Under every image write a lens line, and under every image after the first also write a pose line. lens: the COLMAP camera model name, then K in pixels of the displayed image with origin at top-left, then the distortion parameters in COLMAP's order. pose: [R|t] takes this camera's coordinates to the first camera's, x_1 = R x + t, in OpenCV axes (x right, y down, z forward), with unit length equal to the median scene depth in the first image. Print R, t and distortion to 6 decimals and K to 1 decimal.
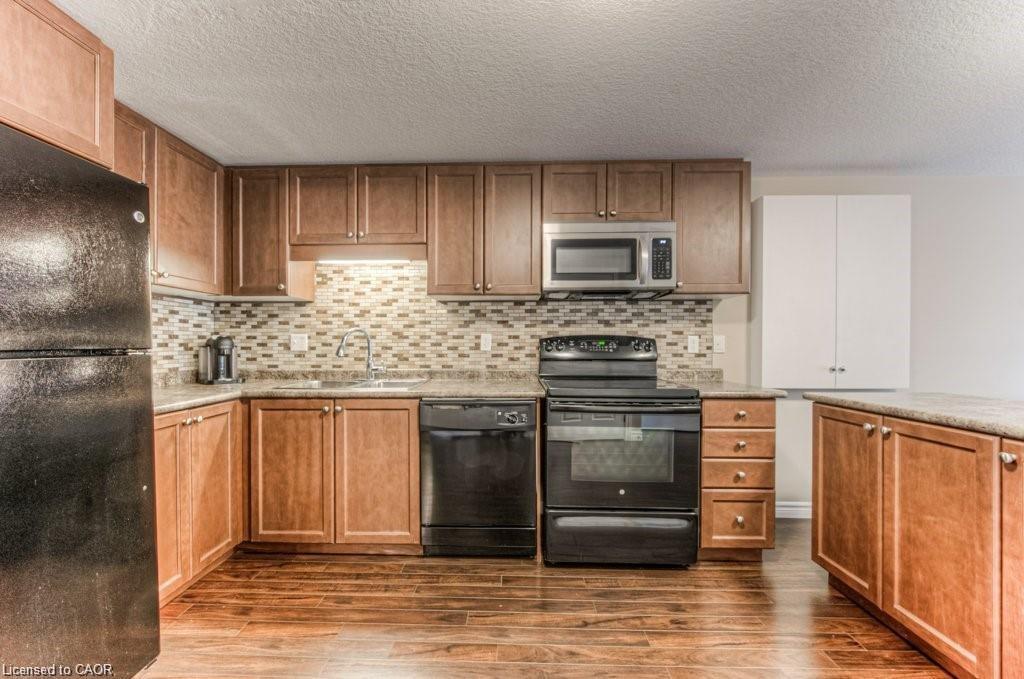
lens RADIAL K [[399.3, 0, 502.1], [0, 399.3, 346.2], [0, 0, 1]] dist [-0.001385, -0.001826]
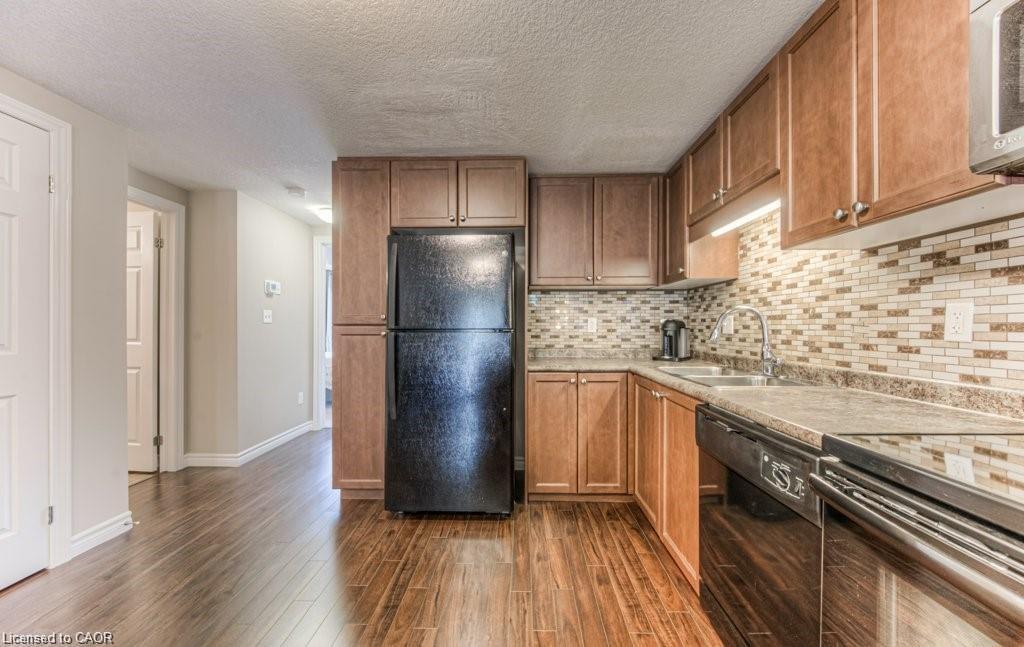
lens RADIAL K [[380.3, 0, 512.7], [0, 380.3, 327.9], [0, 0, 1]] dist [-0.004784, -0.000156]
pose [[0.006153, 0.002997, -0.999977, 0.395311], [-0.005752, 0.999979, 0.002962, -0.002040], [0.999965, 0.005733, 0.006170, 0.535344]]
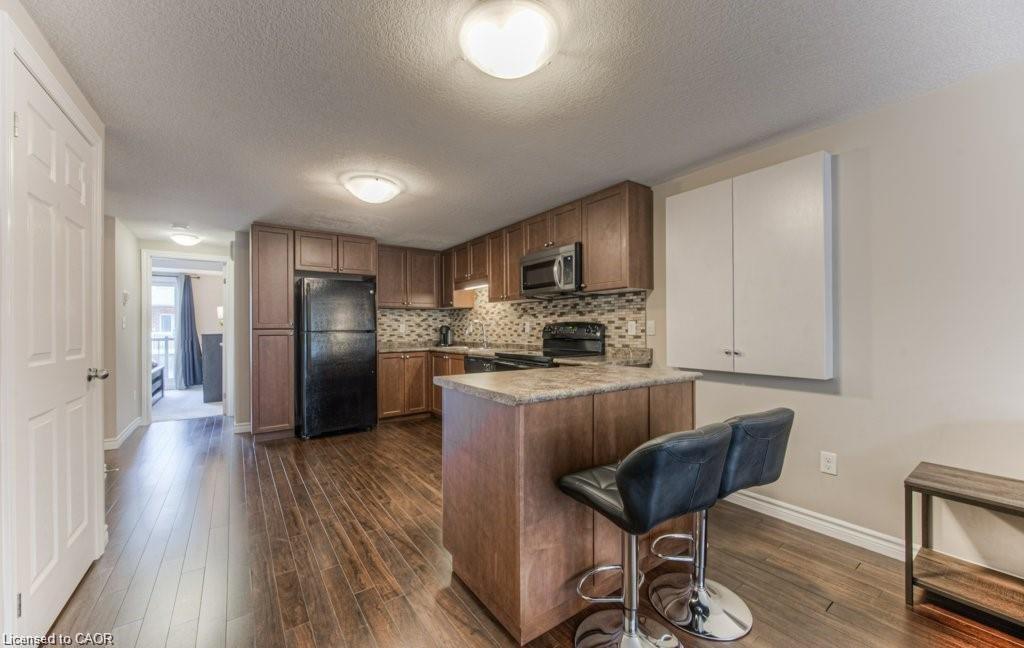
lens RADIAL K [[380.3, 0, 505.3], [0, 380.3, 329.4], [0, 0, 1]] dist [-0.004784, -0.000156]
pose [[0.603927, -0.002303, -0.797036, 1.229296], [0.001558, 0.999997, -0.001709, 0.001033], [0.797038, -0.000210, 0.603929, -0.025911]]
